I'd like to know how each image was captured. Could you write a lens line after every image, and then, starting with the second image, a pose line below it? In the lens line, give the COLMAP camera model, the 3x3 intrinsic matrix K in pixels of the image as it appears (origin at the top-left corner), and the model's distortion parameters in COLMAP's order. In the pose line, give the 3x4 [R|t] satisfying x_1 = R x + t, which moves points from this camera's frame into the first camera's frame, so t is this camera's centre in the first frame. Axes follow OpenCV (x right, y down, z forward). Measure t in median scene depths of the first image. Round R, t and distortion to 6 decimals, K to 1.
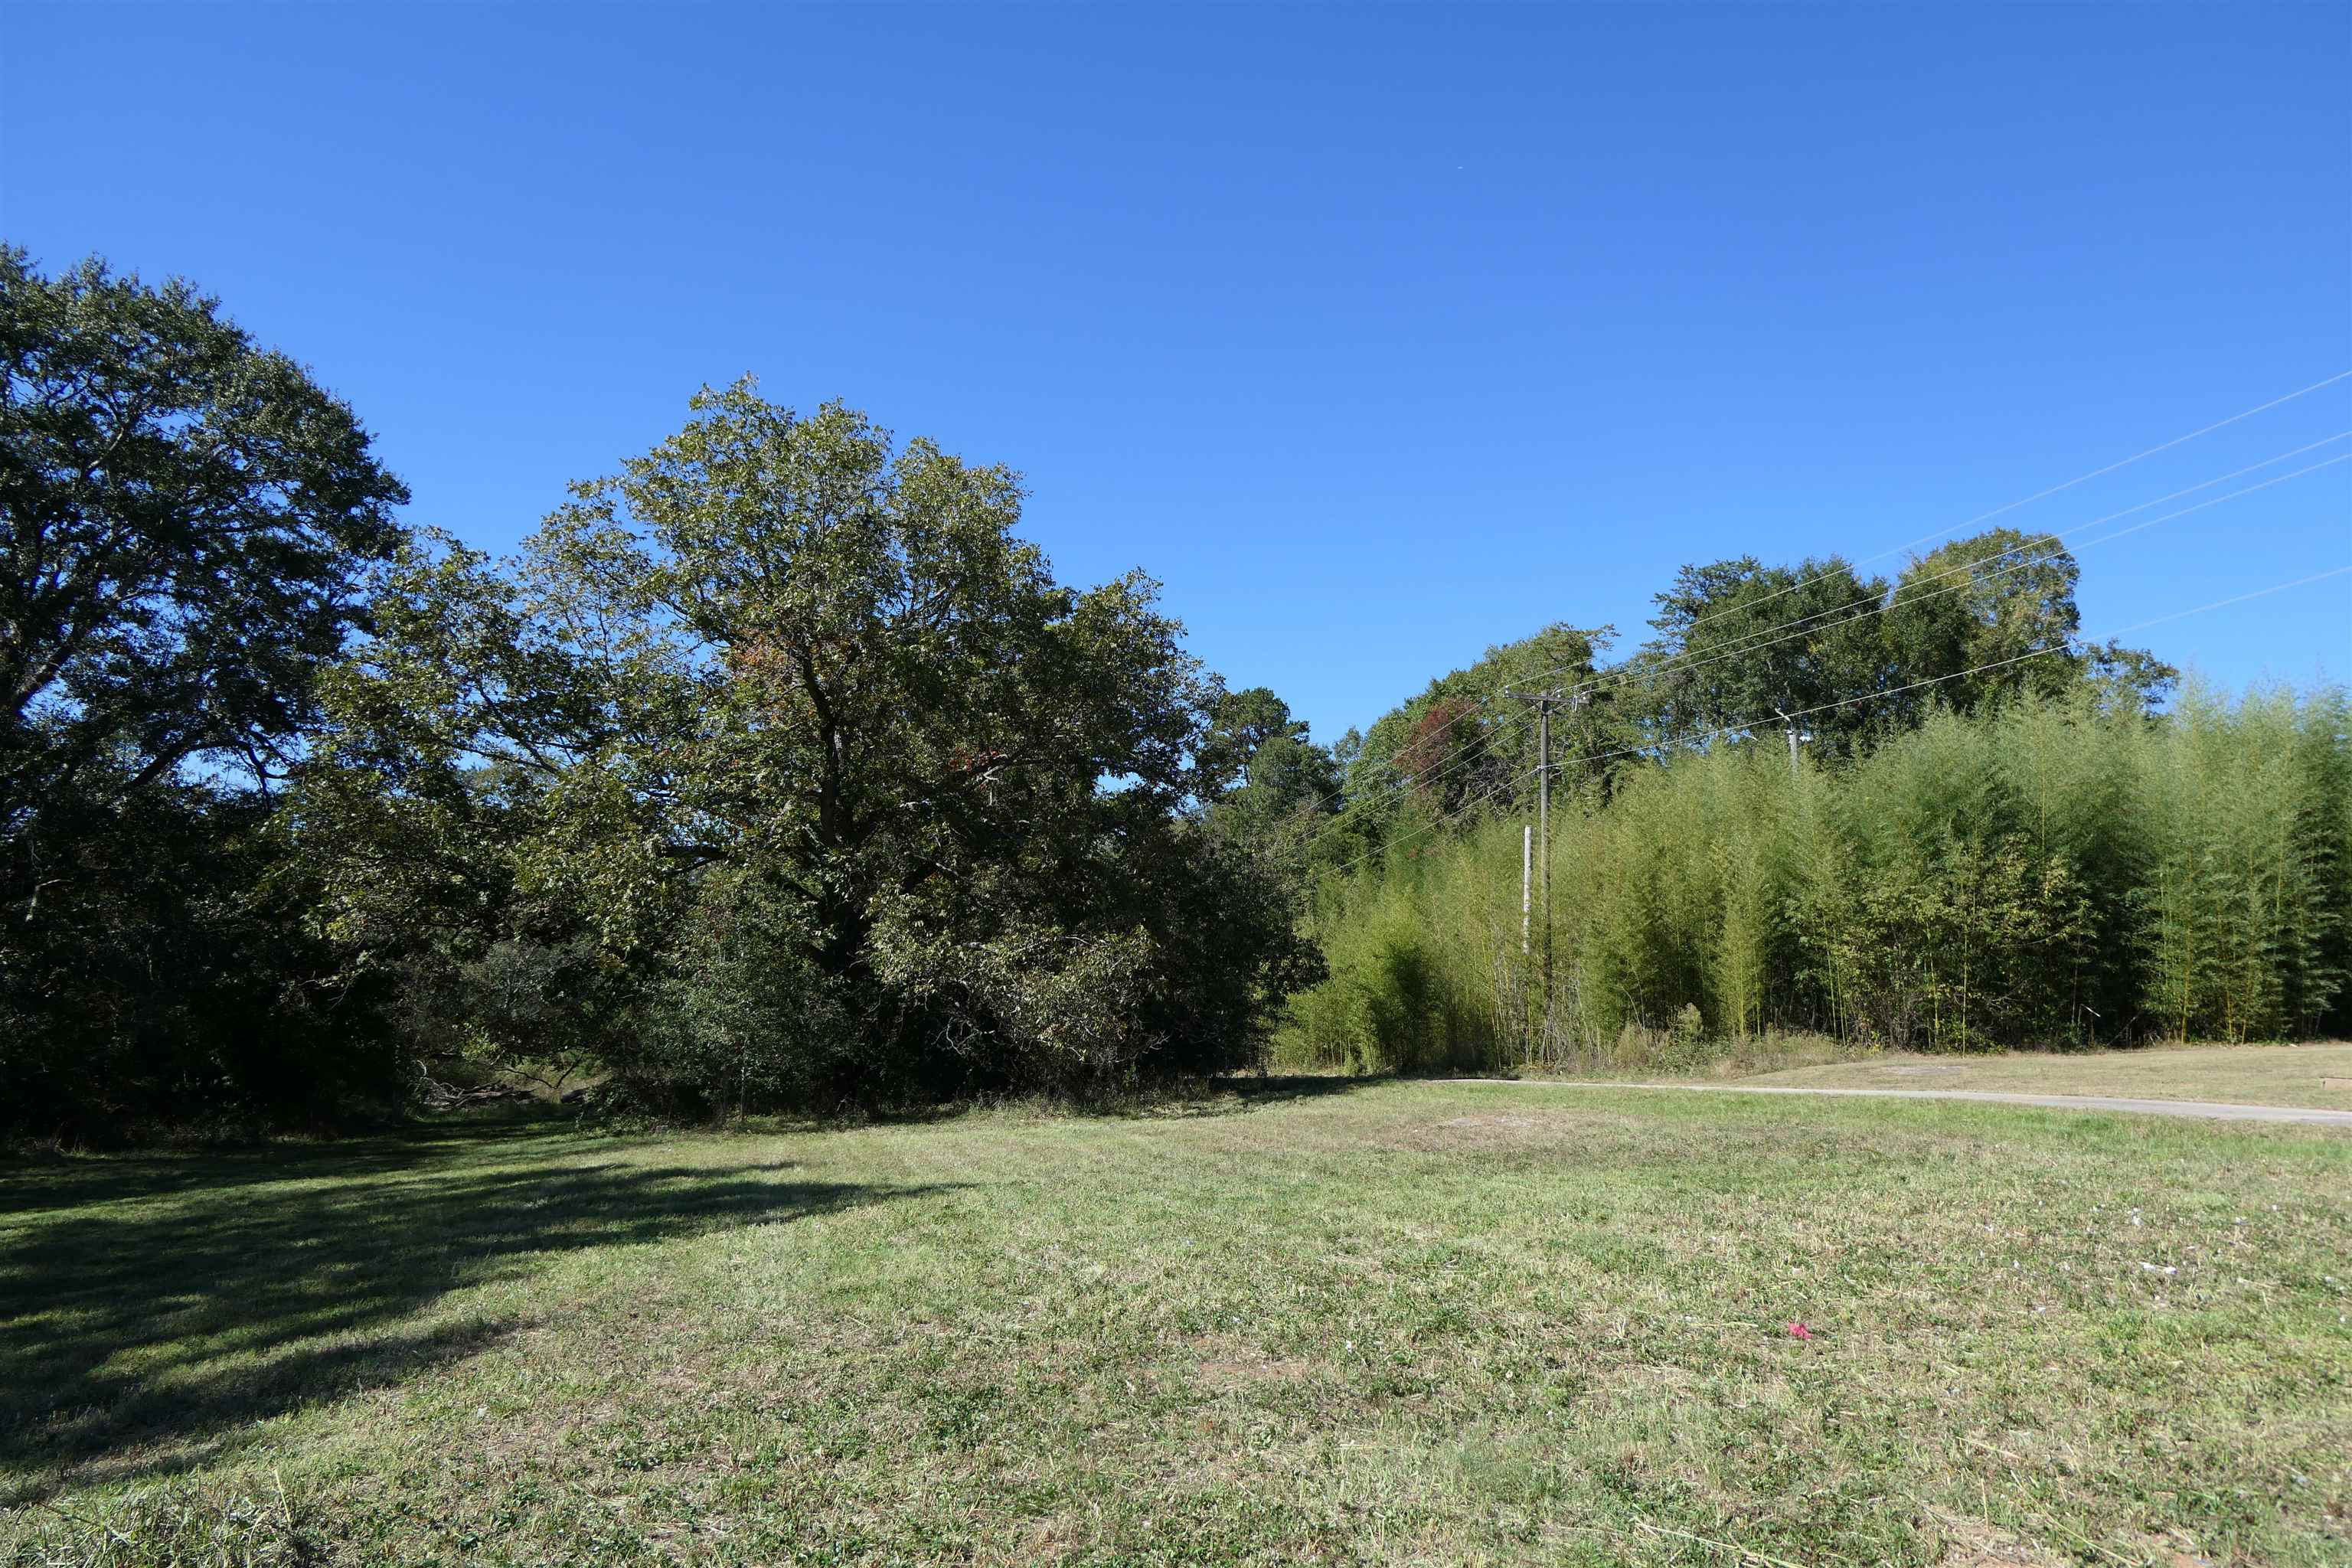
lens RADIAL K [[1572.0, 0, 1175.9], [0, 1572.0, 830.7], [0, 0, 1]] dist [-0.031925, -0.001221]
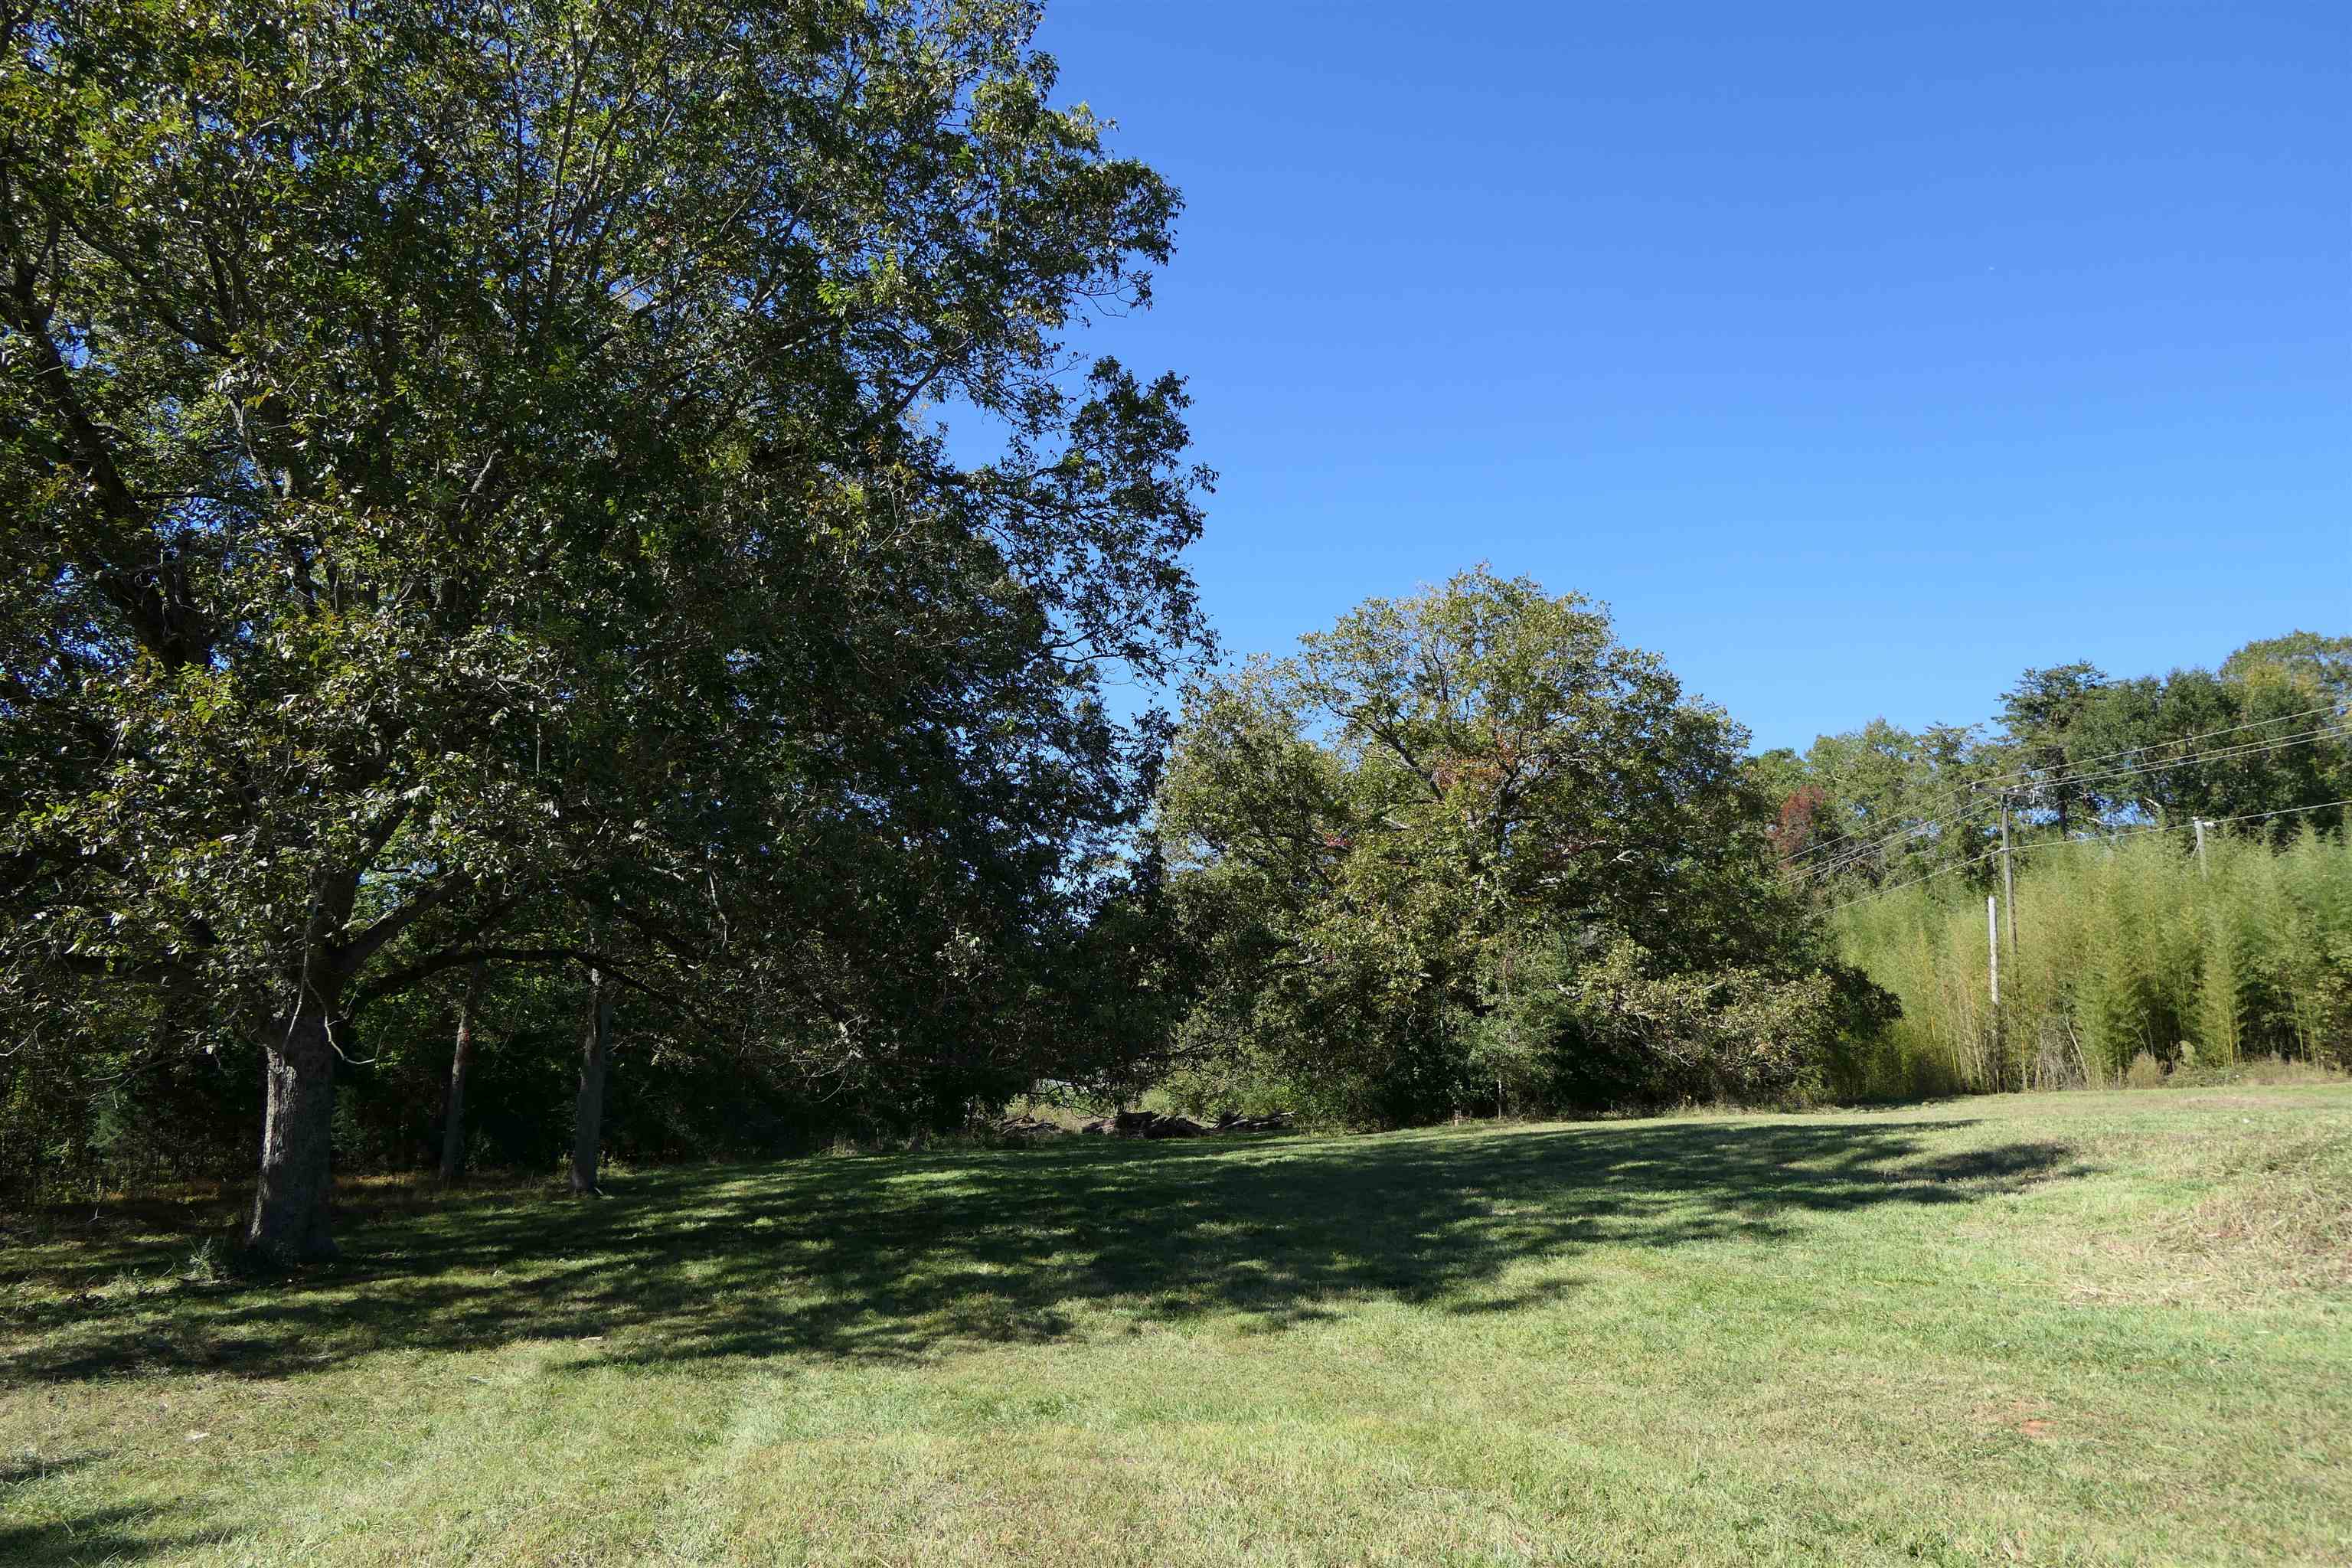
lens RADIAL K [[1572.0, 0, 1175.9], [0, 1572.0, 830.7], [0, 0, 1]] dist [-0.031925, -0.001221]
pose [[0.997481, -0.002234, -0.070902, -0.235424], [-0.000989, 0.998969, -0.045378, 0.000261], [0.070930, 0.045333, 0.996451, -0.184971]]
